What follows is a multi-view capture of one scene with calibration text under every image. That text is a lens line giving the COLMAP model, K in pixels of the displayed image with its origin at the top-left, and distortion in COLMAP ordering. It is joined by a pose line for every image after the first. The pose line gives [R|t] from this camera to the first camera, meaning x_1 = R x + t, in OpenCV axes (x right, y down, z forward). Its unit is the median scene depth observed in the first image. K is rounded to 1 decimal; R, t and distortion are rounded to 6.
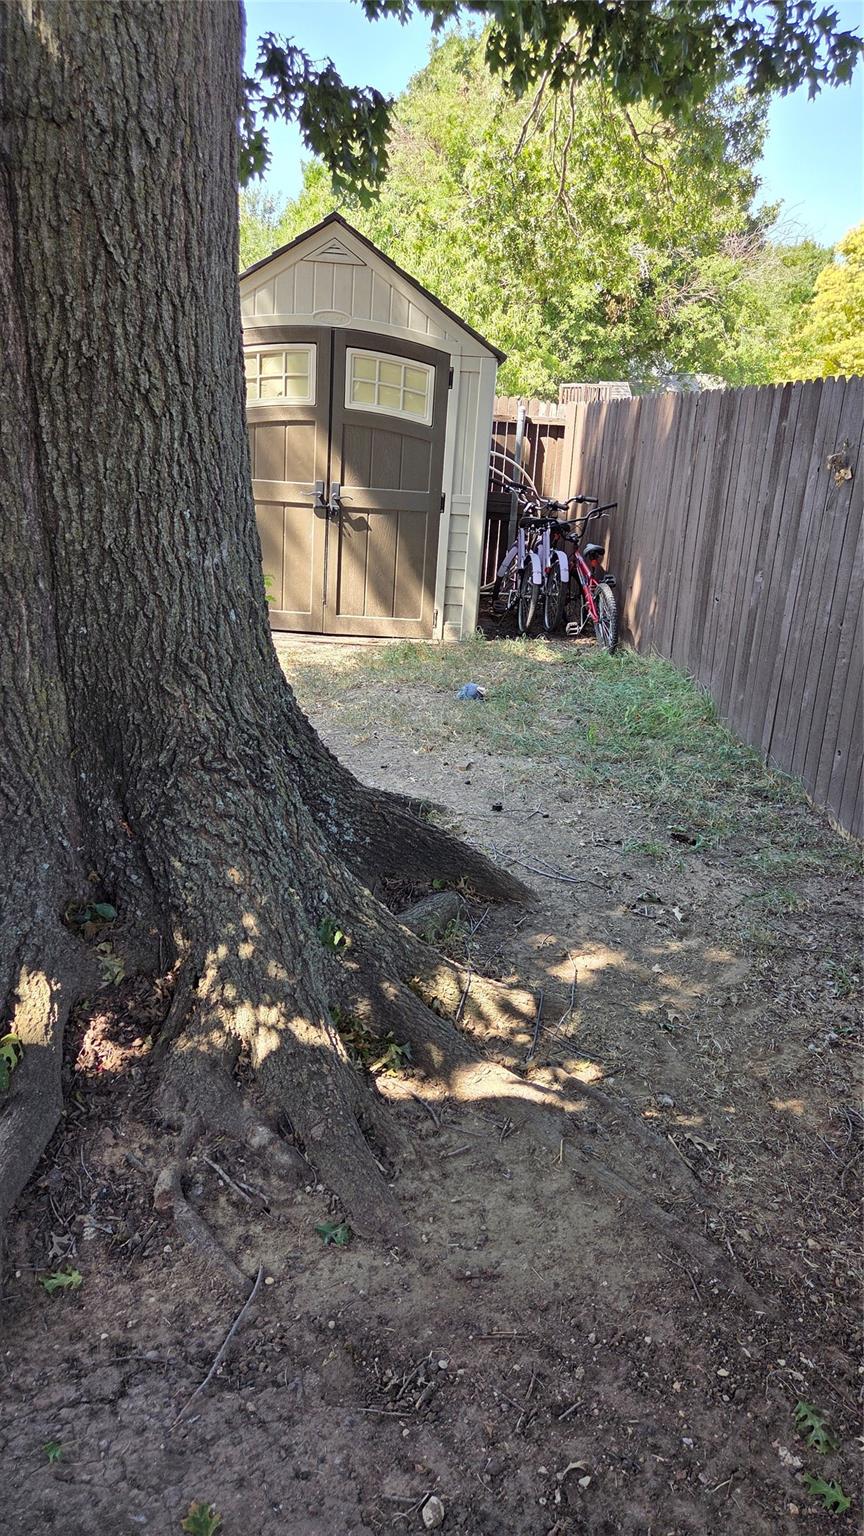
lens RADIAL K [[1041.5, 0, 435.0], [0, 1041.5, 767.6], [0, 0, 1]] dist [0.037512, -0.004605]
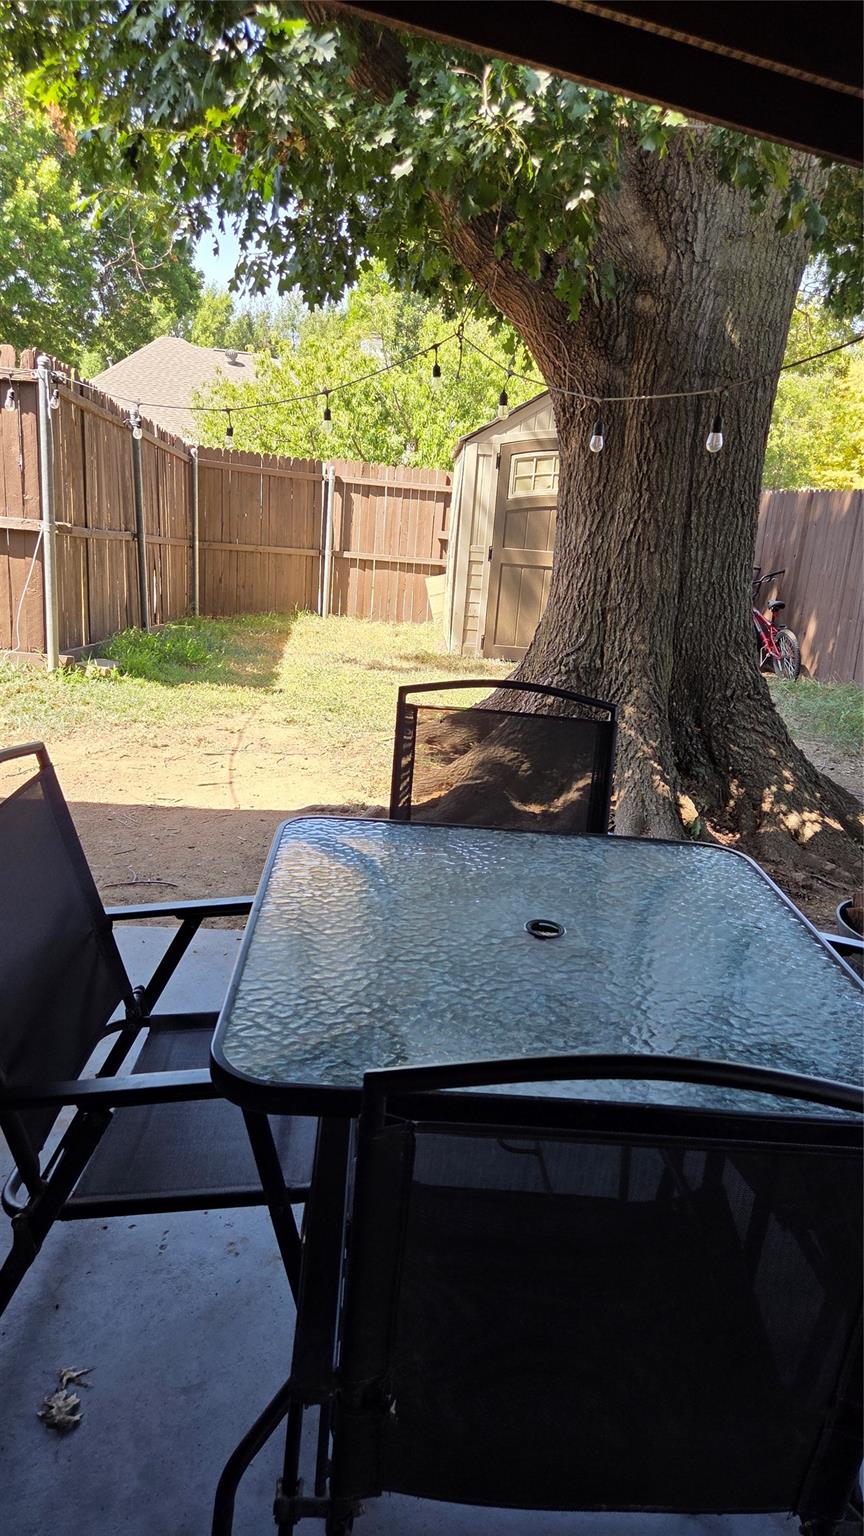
lens RADIAL K [[1041.5, 0, 400.1], [0, 1041.5, 802.3], [0, 0, 1]] dist [0.037512, -0.004605]
pose [[0.999667, 0.018045, -0.018453, -0.865245], [-0.018675, 0.999229, -0.034547, 0.282649], [0.017816, 0.034880, 0.999233, -0.956592]]
